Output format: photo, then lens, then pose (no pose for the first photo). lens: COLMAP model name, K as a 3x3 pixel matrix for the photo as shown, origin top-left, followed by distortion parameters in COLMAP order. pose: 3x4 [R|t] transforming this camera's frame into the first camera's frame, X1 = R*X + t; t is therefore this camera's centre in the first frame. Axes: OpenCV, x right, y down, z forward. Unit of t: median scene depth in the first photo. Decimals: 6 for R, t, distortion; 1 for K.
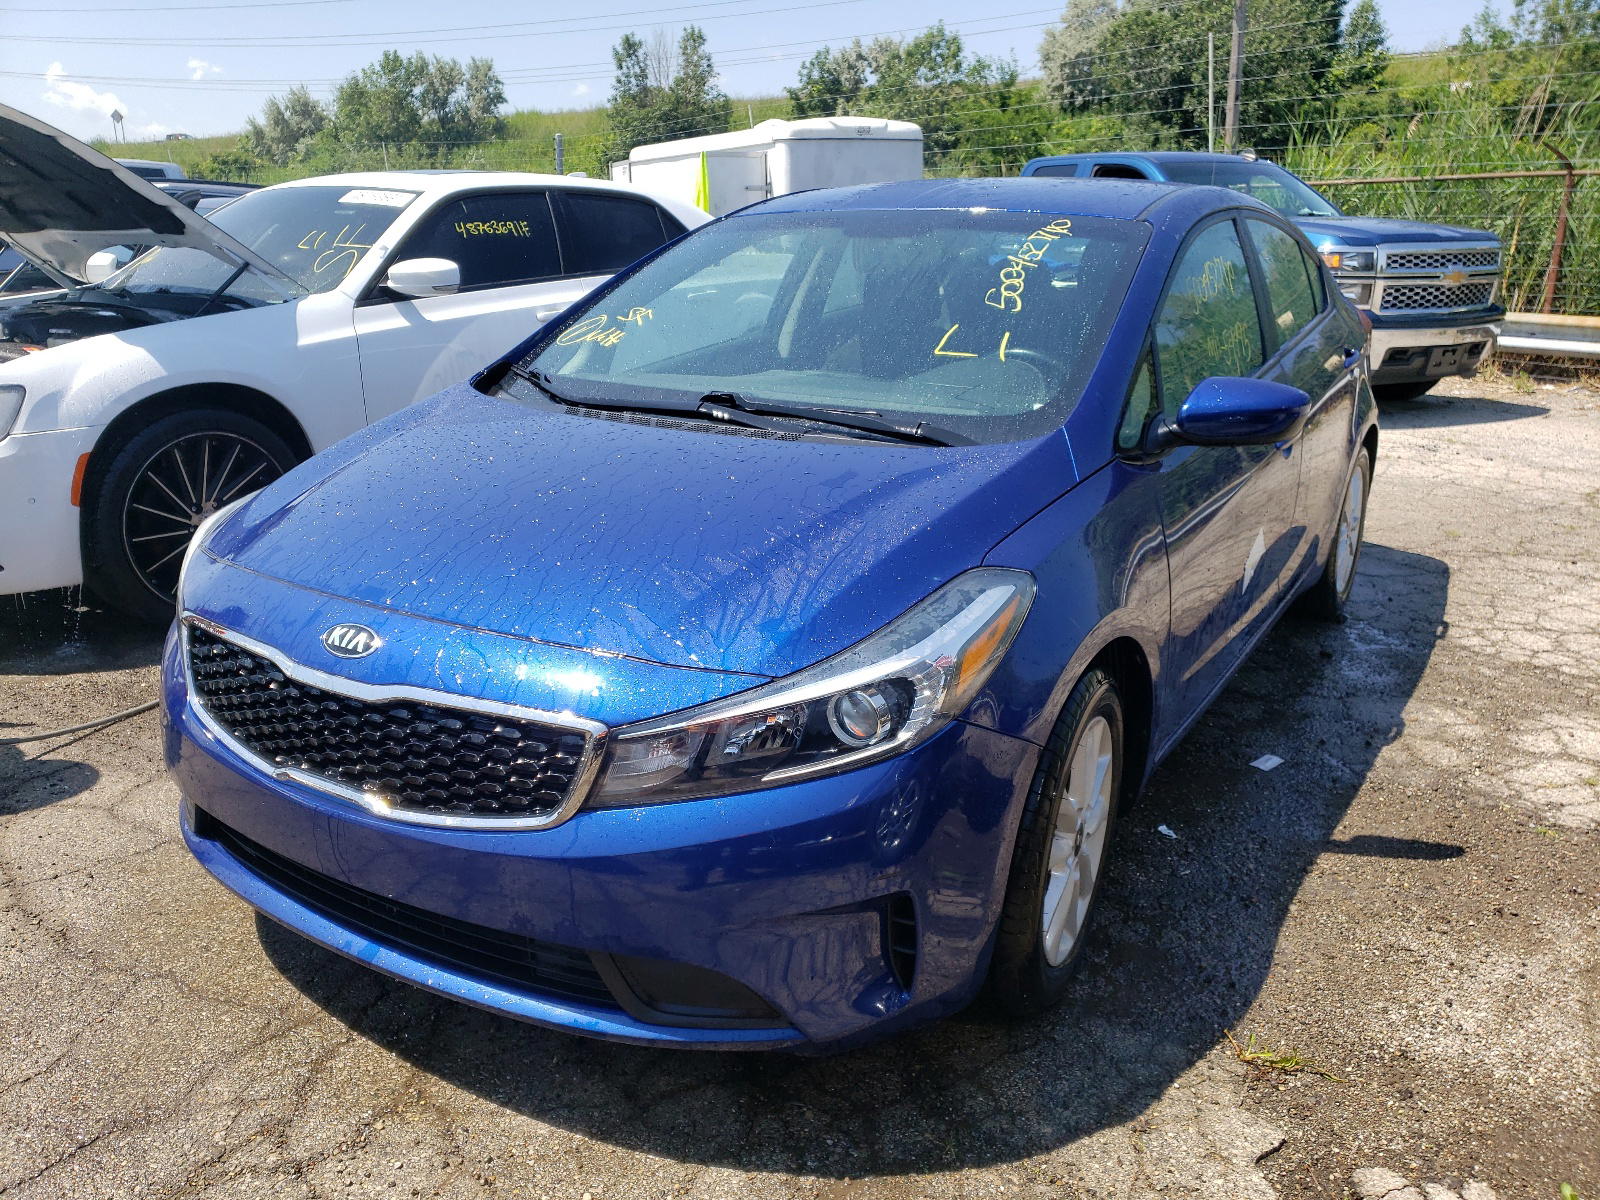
lens RADIAL K [[1231.1, 0, 798.8], [0, 1231.1, 601.8], [0, 0, 1]] dist [0.001517, 0.002992]
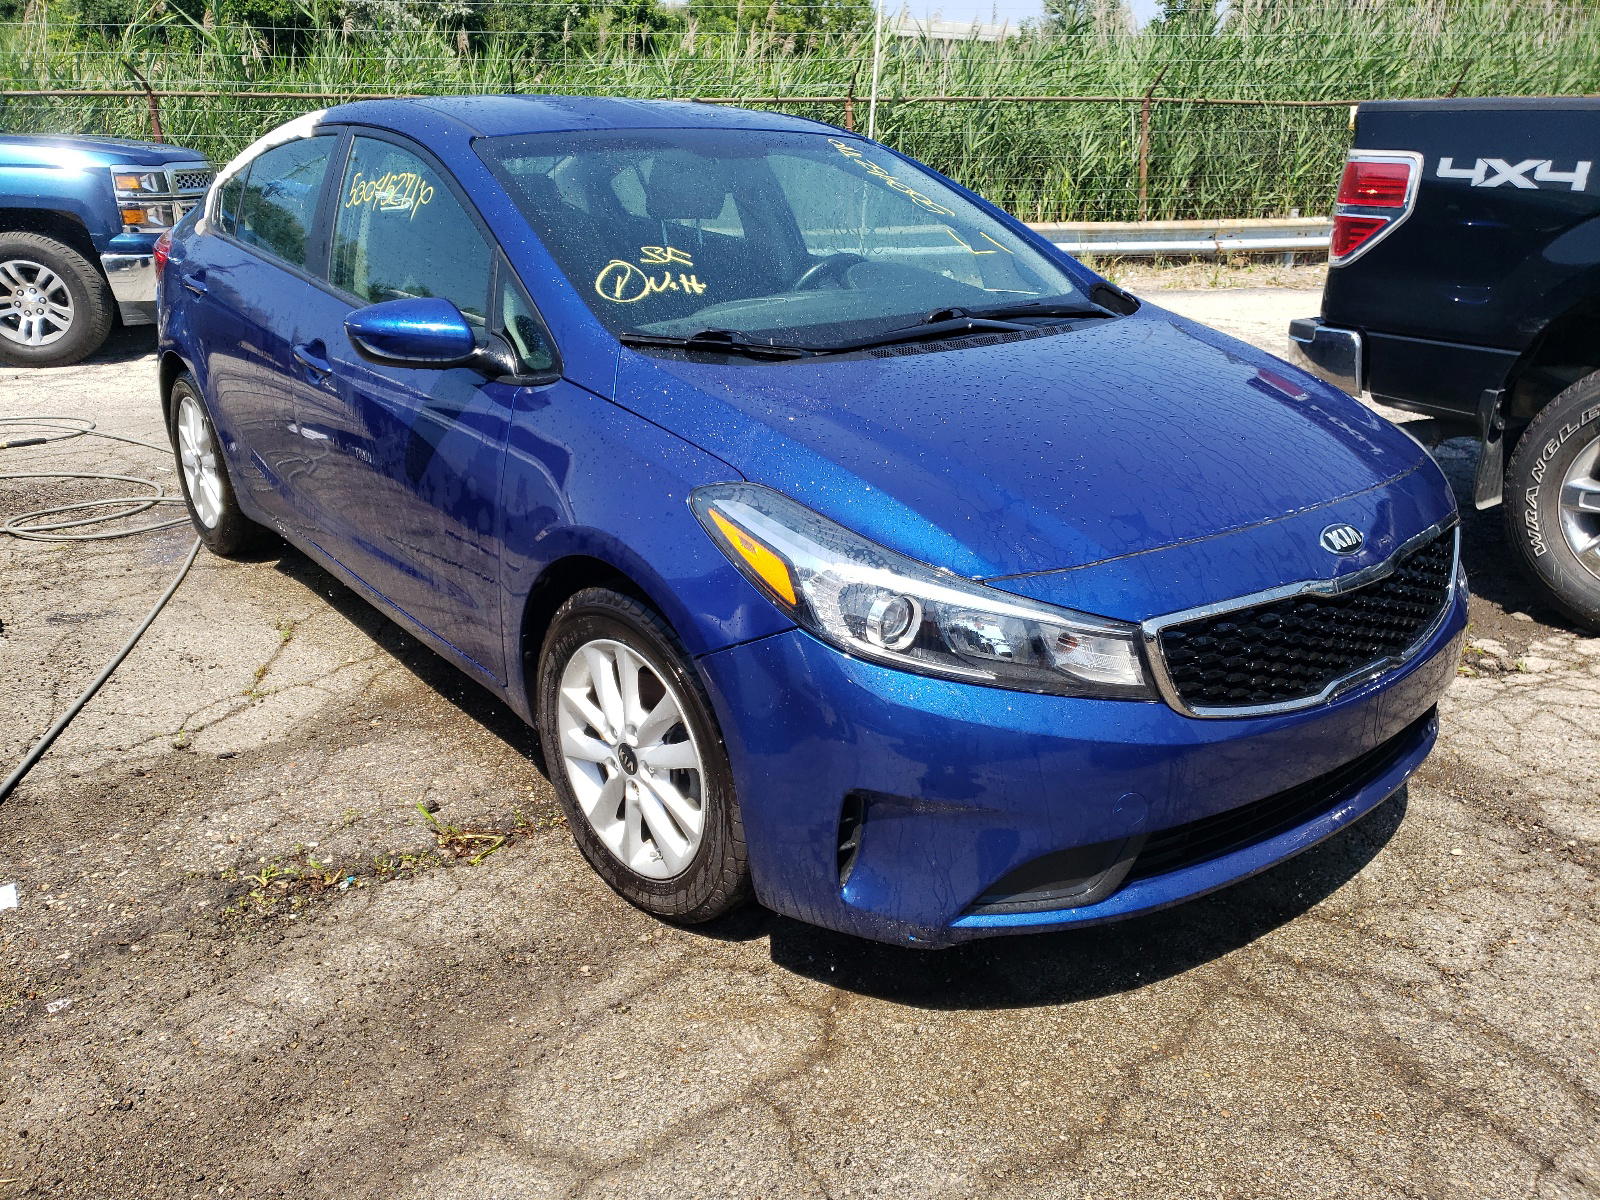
lens RADIAL K [[1231.1, 0, 799.0], [0, 1231.1, 598.4], [0, 0, 1]] dist [0.001517, 0.002992]
pose [[0.349218, -0.322401, 0.879832, -1.224900], [0.271900, 0.933414, 0.234114, -0.247051], [-0.896726, 0.157470, 0.413626, 0.815410]]
